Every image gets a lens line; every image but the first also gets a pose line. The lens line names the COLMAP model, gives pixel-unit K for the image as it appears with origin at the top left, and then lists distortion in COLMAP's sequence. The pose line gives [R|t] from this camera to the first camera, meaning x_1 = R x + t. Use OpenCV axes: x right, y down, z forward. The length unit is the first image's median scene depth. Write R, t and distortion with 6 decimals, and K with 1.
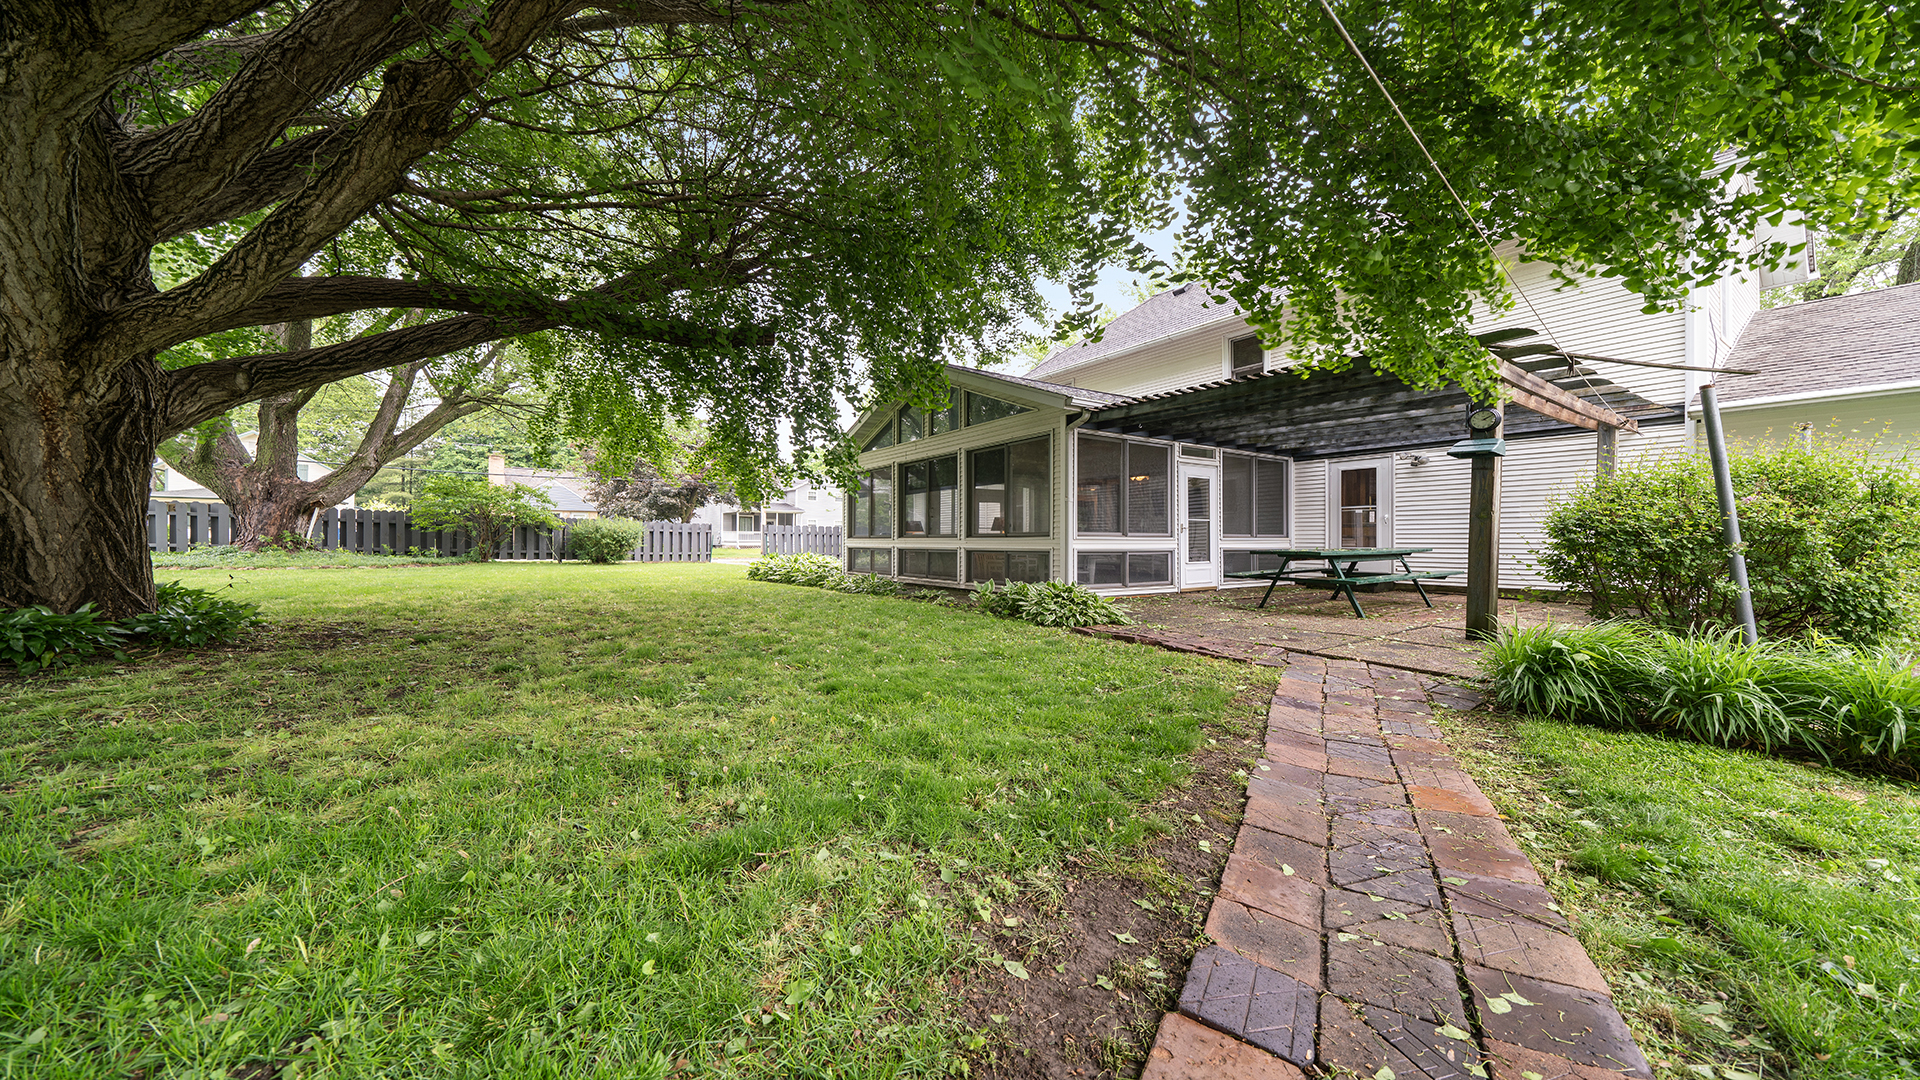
lens RADIAL K [[663.2, 0, 968.4], [0, 663.2, 537.6], [0, 0, 1]] dist [-0.001175, -0.000159]
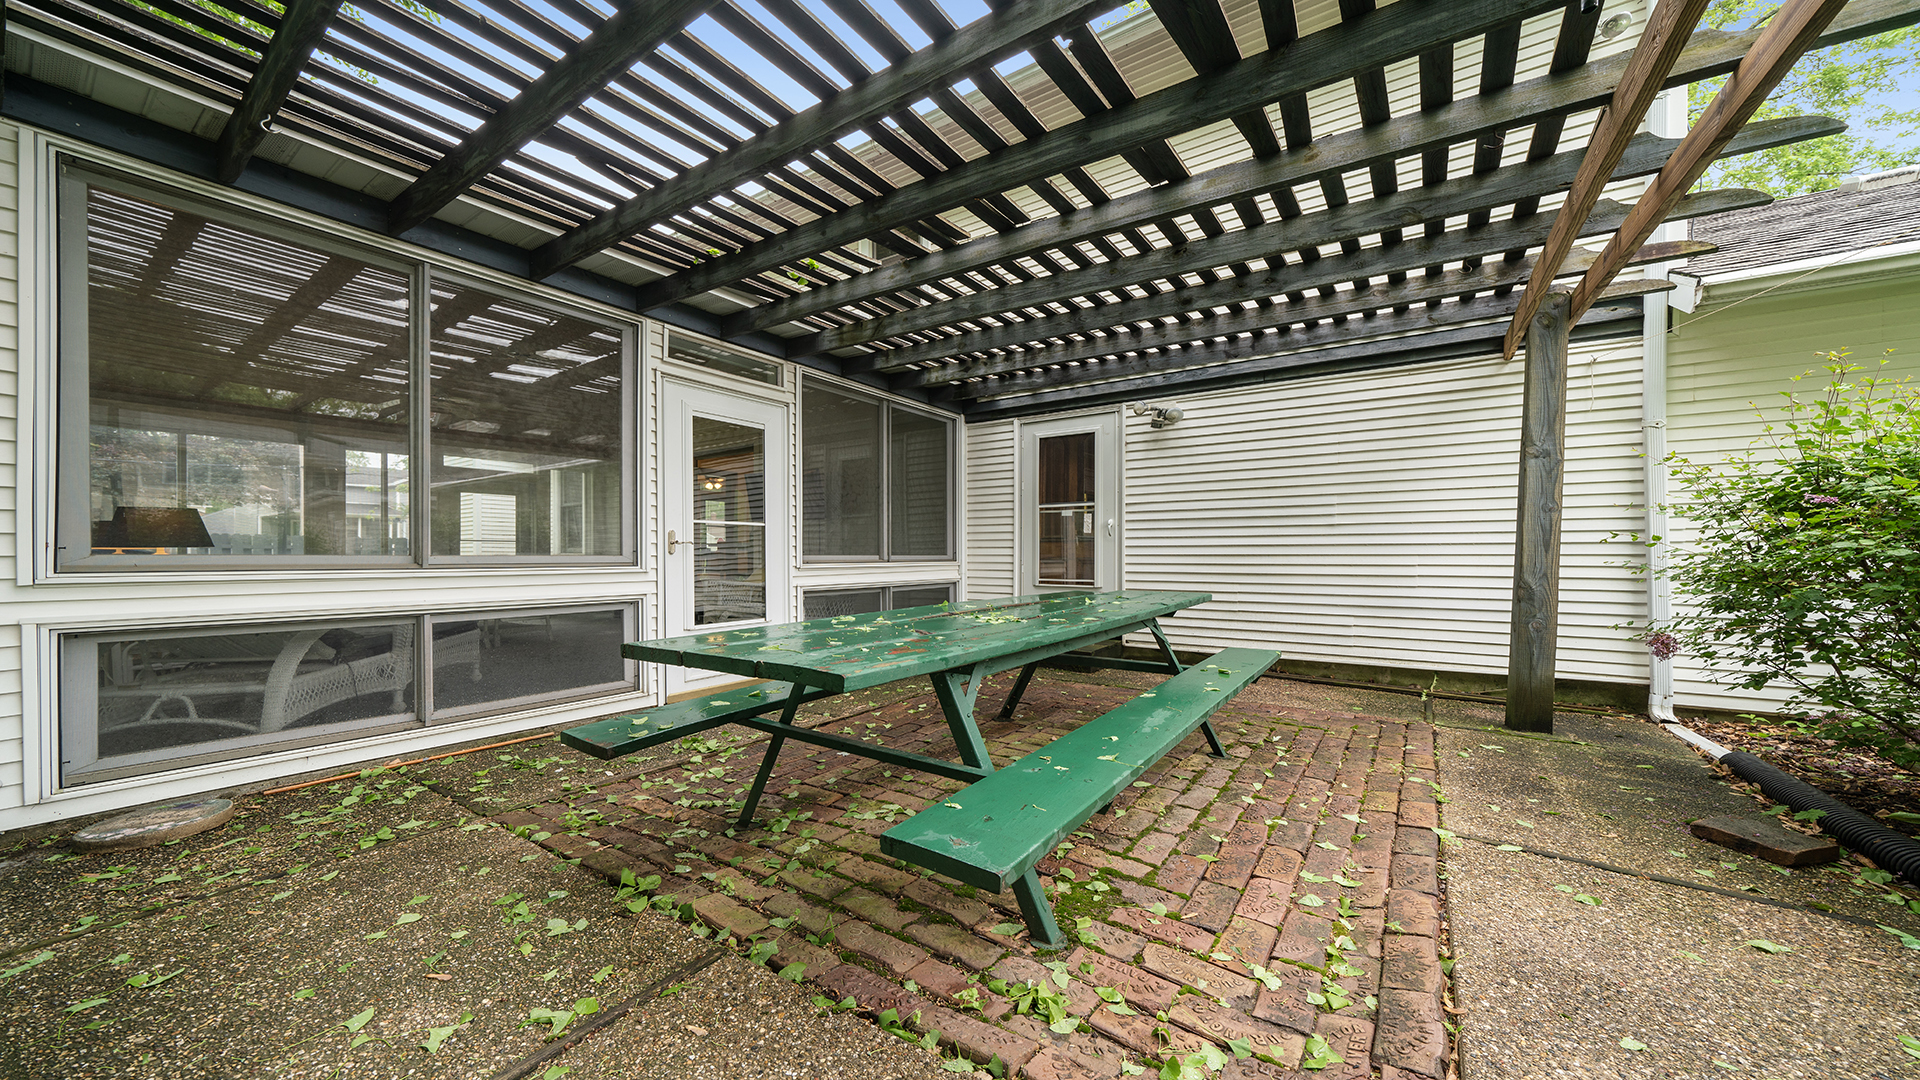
lens RADIAL K [[663.2, 0, 950.9], [0, 663.2, 552.9], [0, 0, 1]] dist [-0.001175, -0.000159]
pose [[0.941148, -0.001543, 0.337991, 0.329924], [0.002416, 0.999995, -0.002161, -0.005643], [-0.337986, 0.002850, 0.941147, 0.544626]]
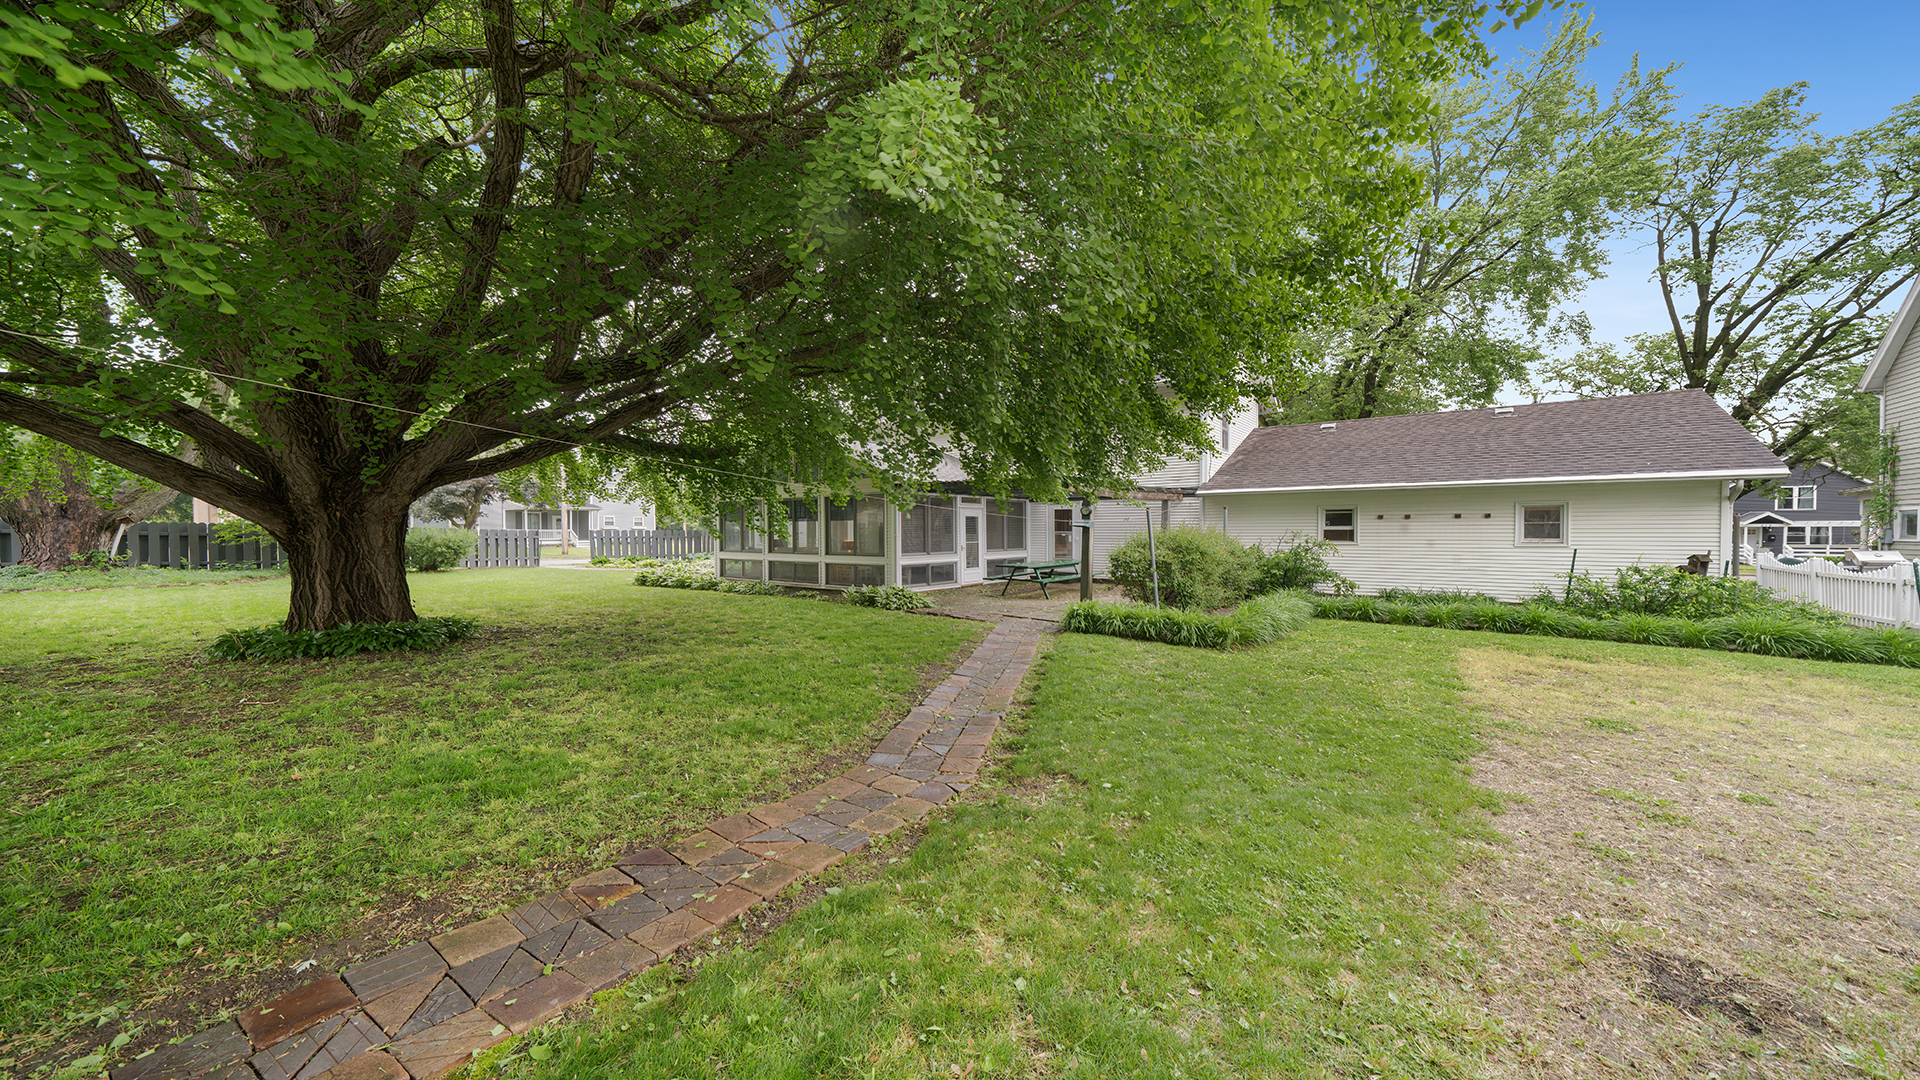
lens RADIAL K [[663.2, 0, 967.5], [0, 663.2, 531.2], [0, 0, 1]] dist [-0.001175, -0.000159]
pose [[0.951973, -0.006024, 0.306121, -0.157085], [0.003350, 0.999952, 0.009259, -0.066933], [-0.306162, -0.007788, 0.951947, -0.534574]]
